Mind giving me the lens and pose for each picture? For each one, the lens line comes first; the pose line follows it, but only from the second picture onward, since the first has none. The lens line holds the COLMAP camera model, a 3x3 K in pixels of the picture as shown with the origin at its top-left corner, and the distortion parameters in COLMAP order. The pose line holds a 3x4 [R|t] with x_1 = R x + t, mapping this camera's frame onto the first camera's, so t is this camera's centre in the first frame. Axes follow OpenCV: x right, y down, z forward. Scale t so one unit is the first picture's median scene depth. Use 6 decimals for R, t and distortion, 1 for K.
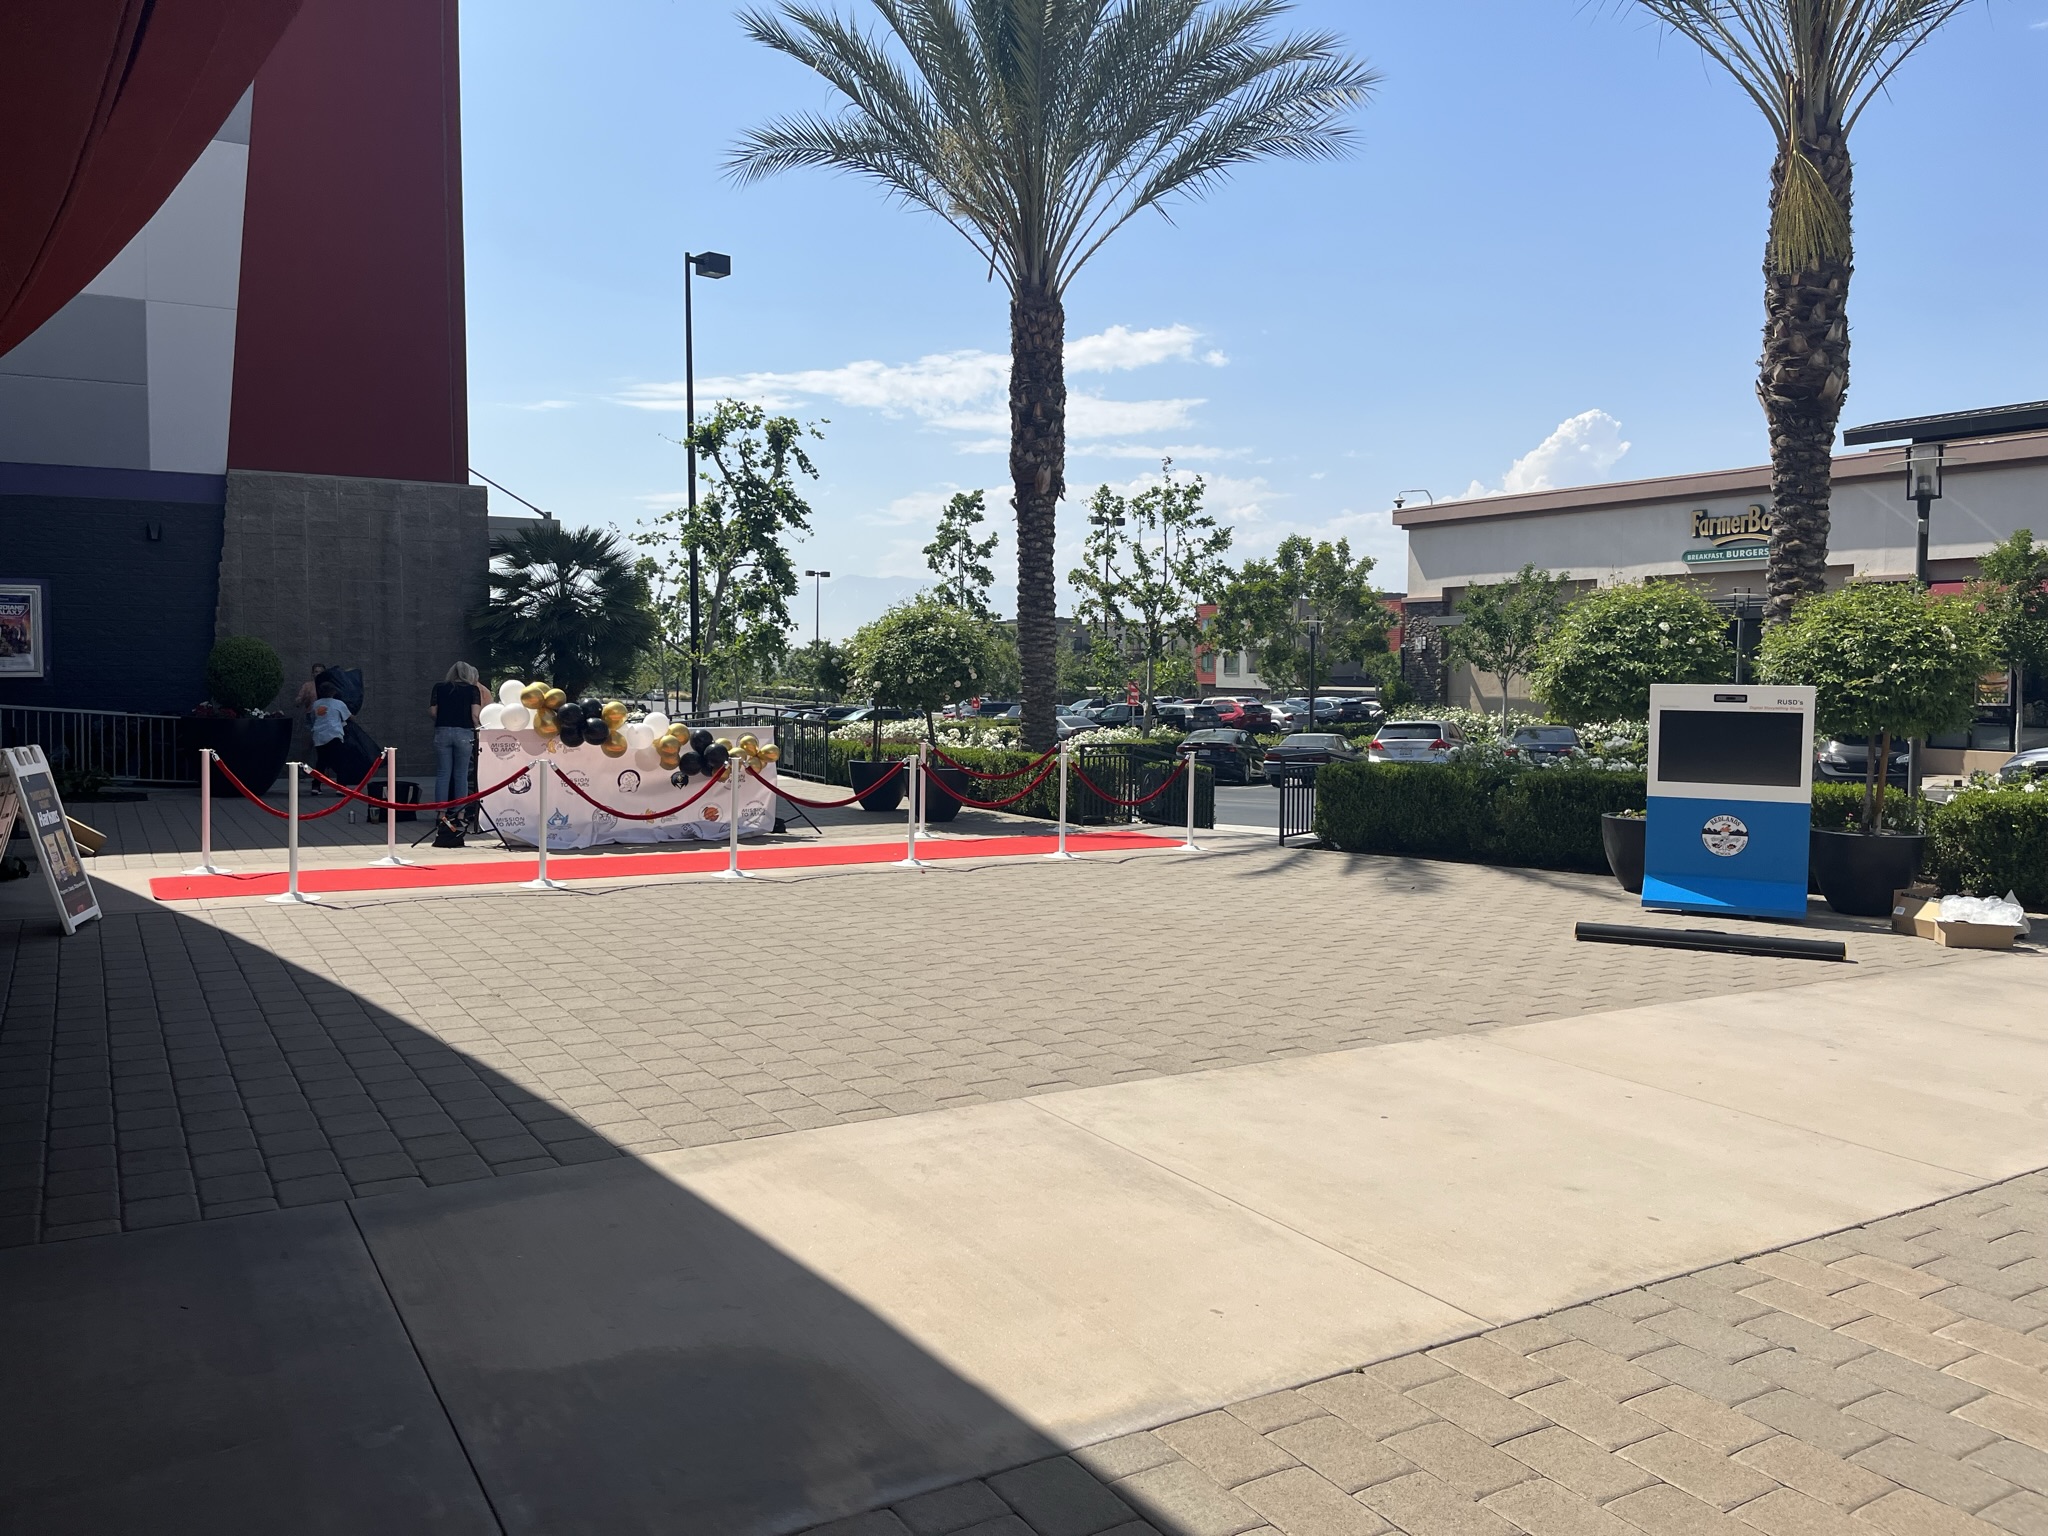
lens RADIAL K [[1530.9, 0, 1024.0], [0, 1530.9, 768.0], [0, 0, 1]] dist [0.060111, -0.112865]
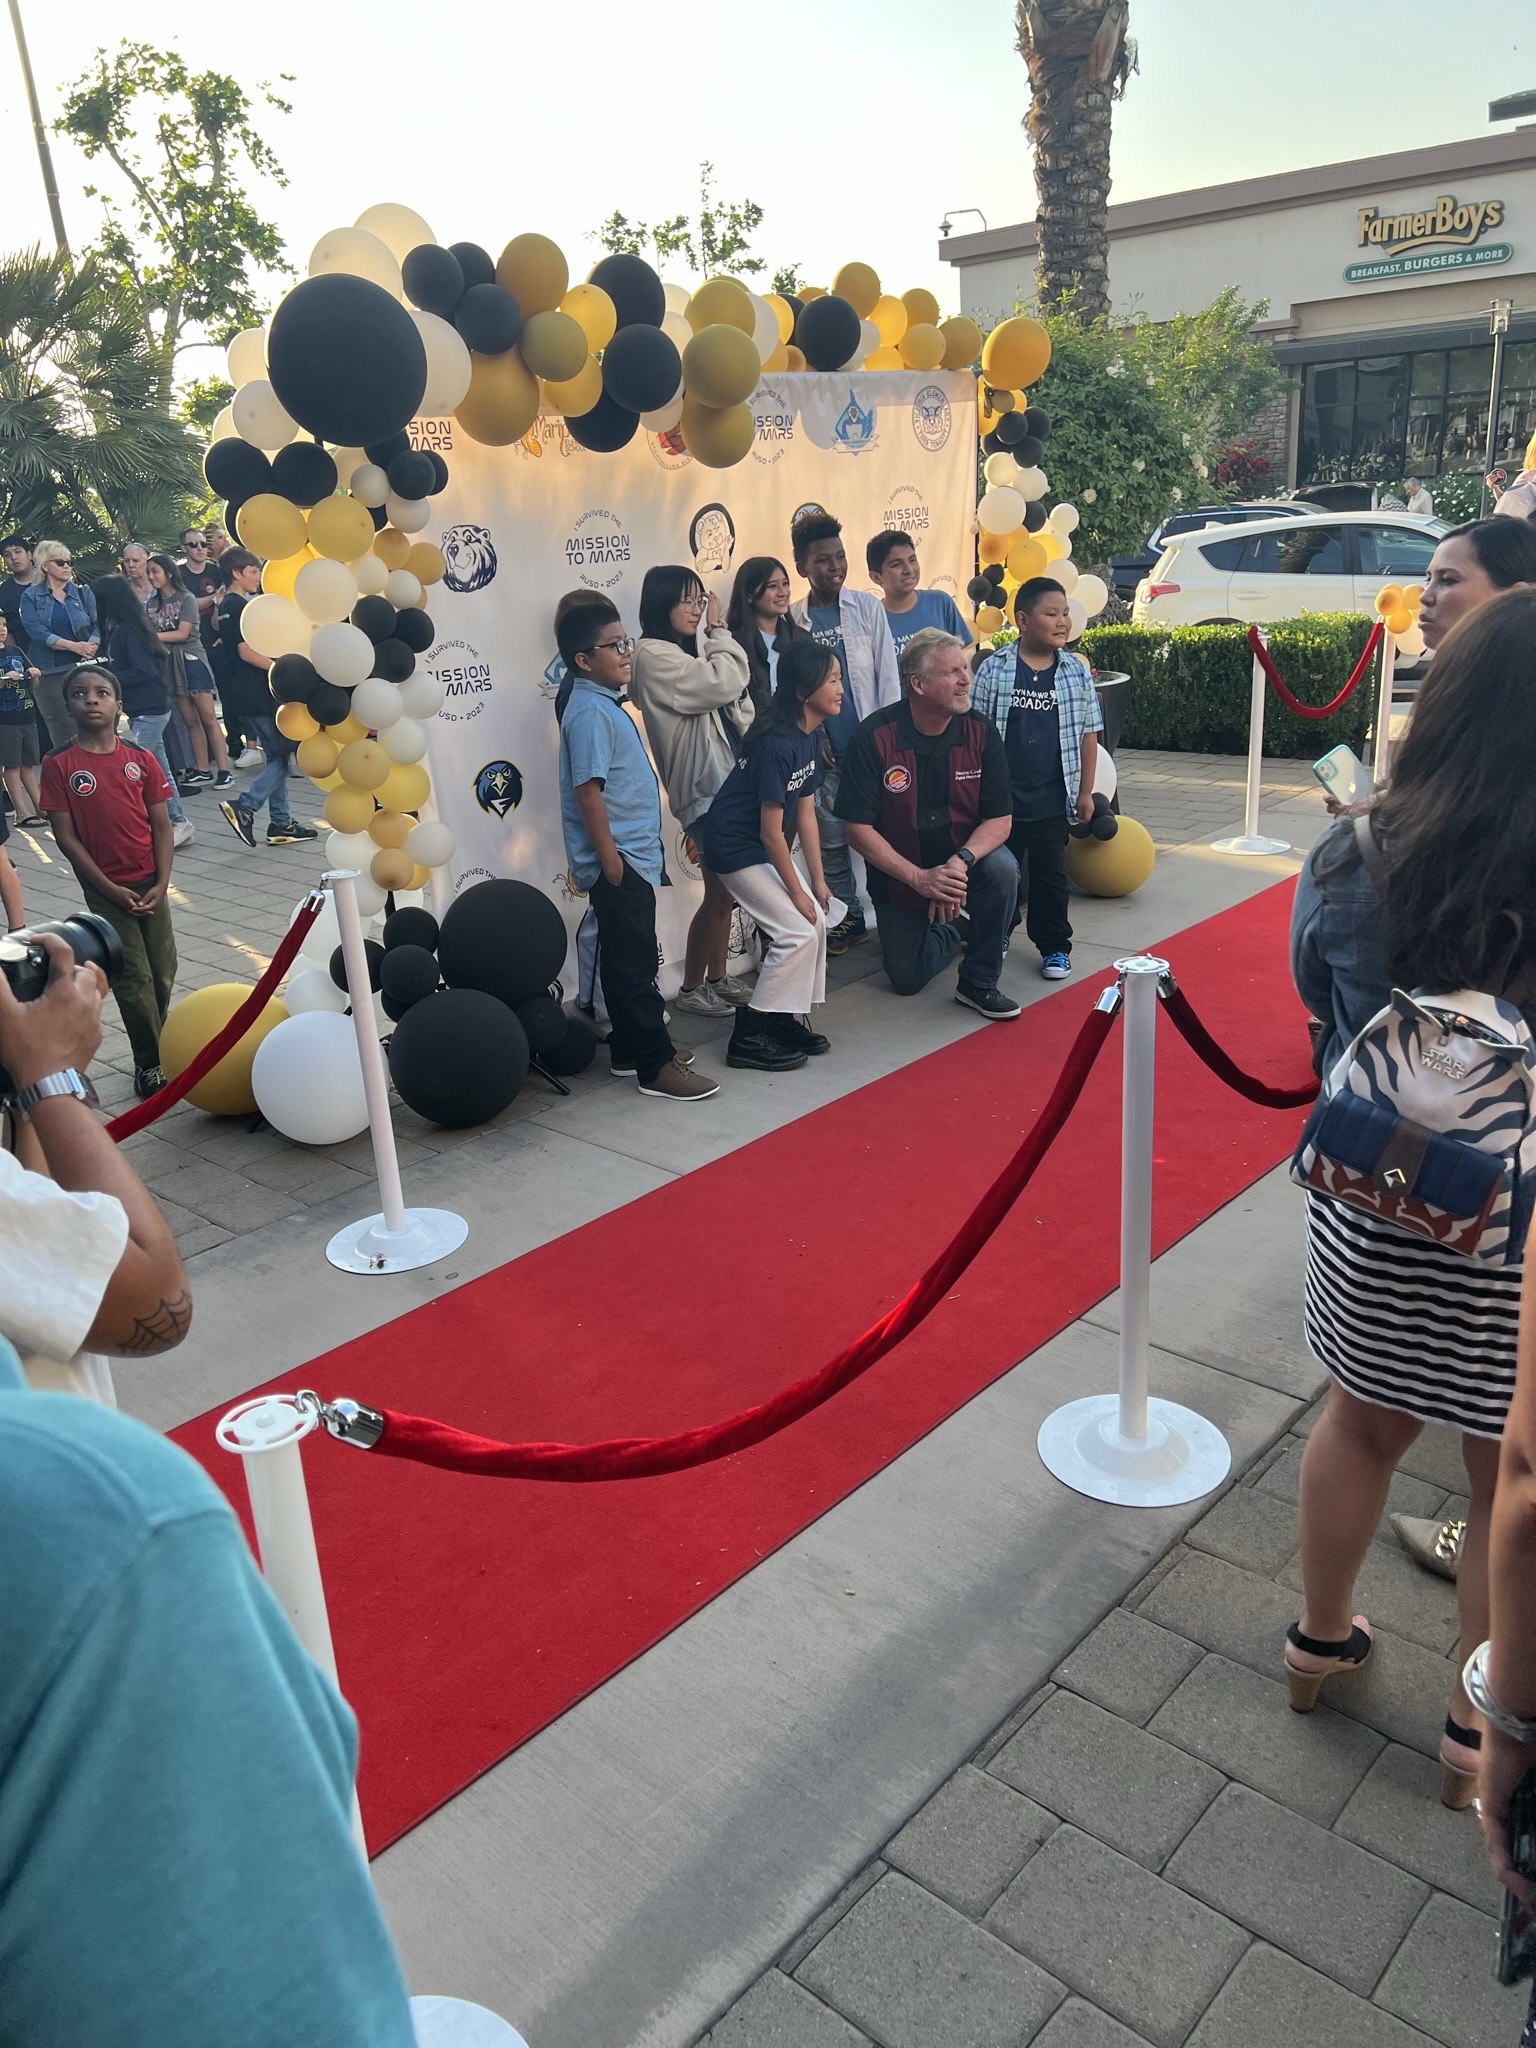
lens RADIAL K [[1530.1, 0, 765.7], [0, 1530.1, 1067.4], [0, 0, 1]] dist [0.039307, -0.061926]
pose [[0.956093, -0.176298, 0.234103, -0.160644], [0.100498, 0.947616, 0.303191, -0.023580], [-0.275292, -0.266352, 0.923727, 0.297132]]
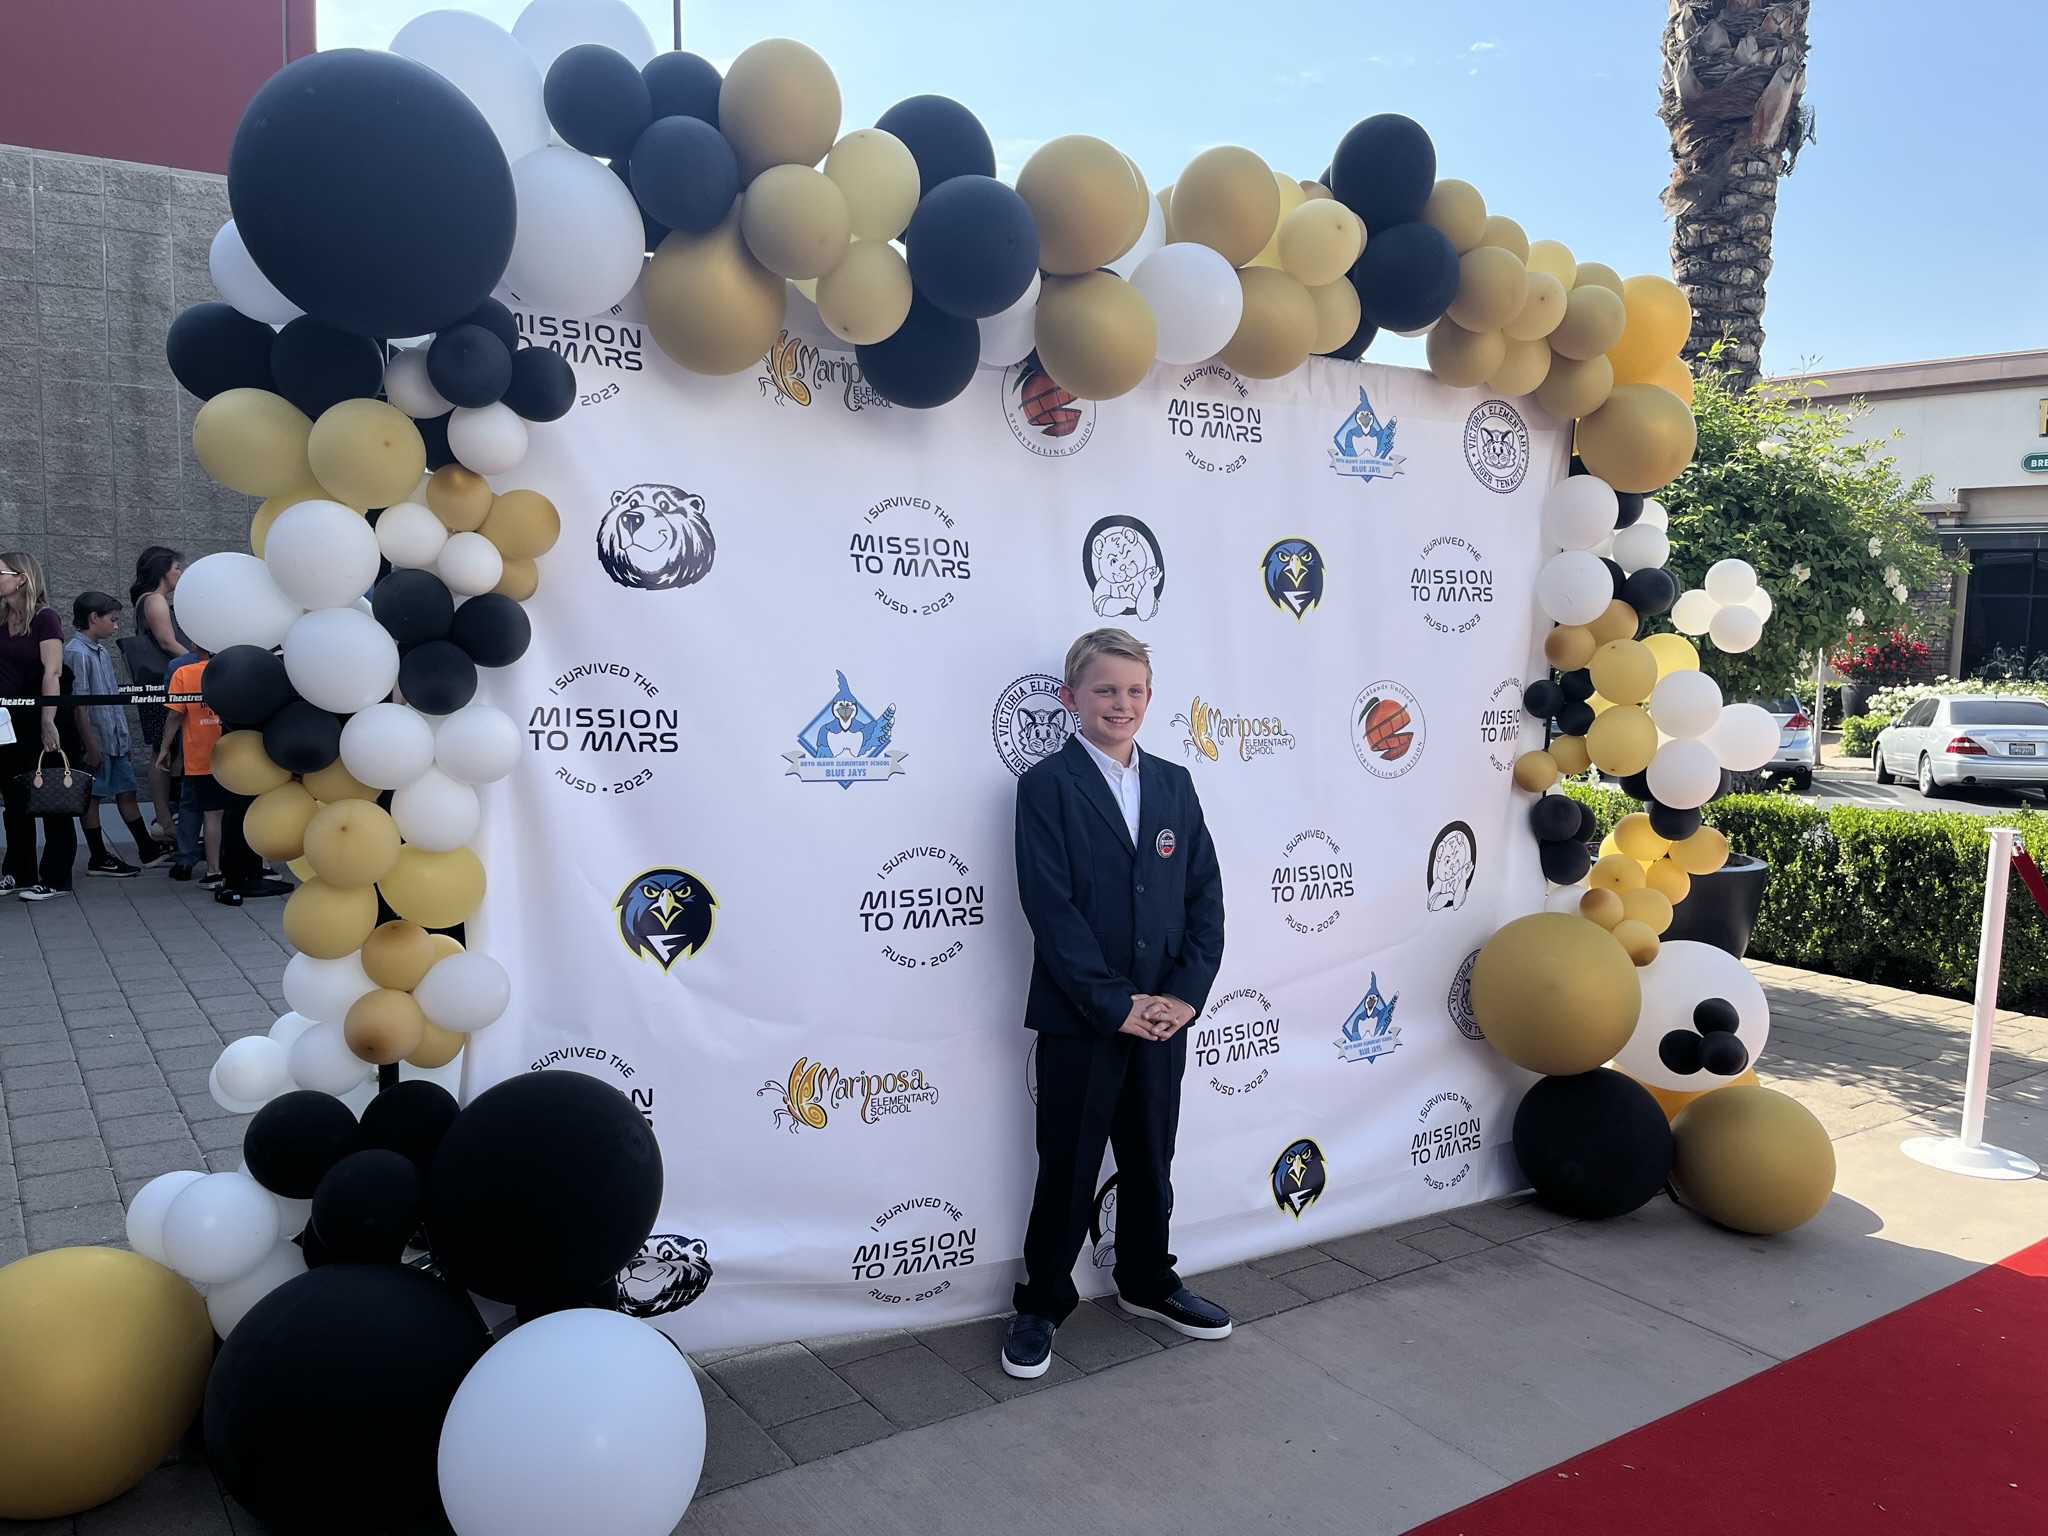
lens RADIAL K [[1530.9, 0, 1024.0], [0, 1530.9, 768.0], [0, 0, 1]] dist [0.060111, -0.112865]
pose [[0.998051, 0.009261, 0.061713, -0.124877], [-0.011526, 0.999269, 0.036445, -0.017775], [-0.061331, -0.037086, 0.997428, 0.368428]]
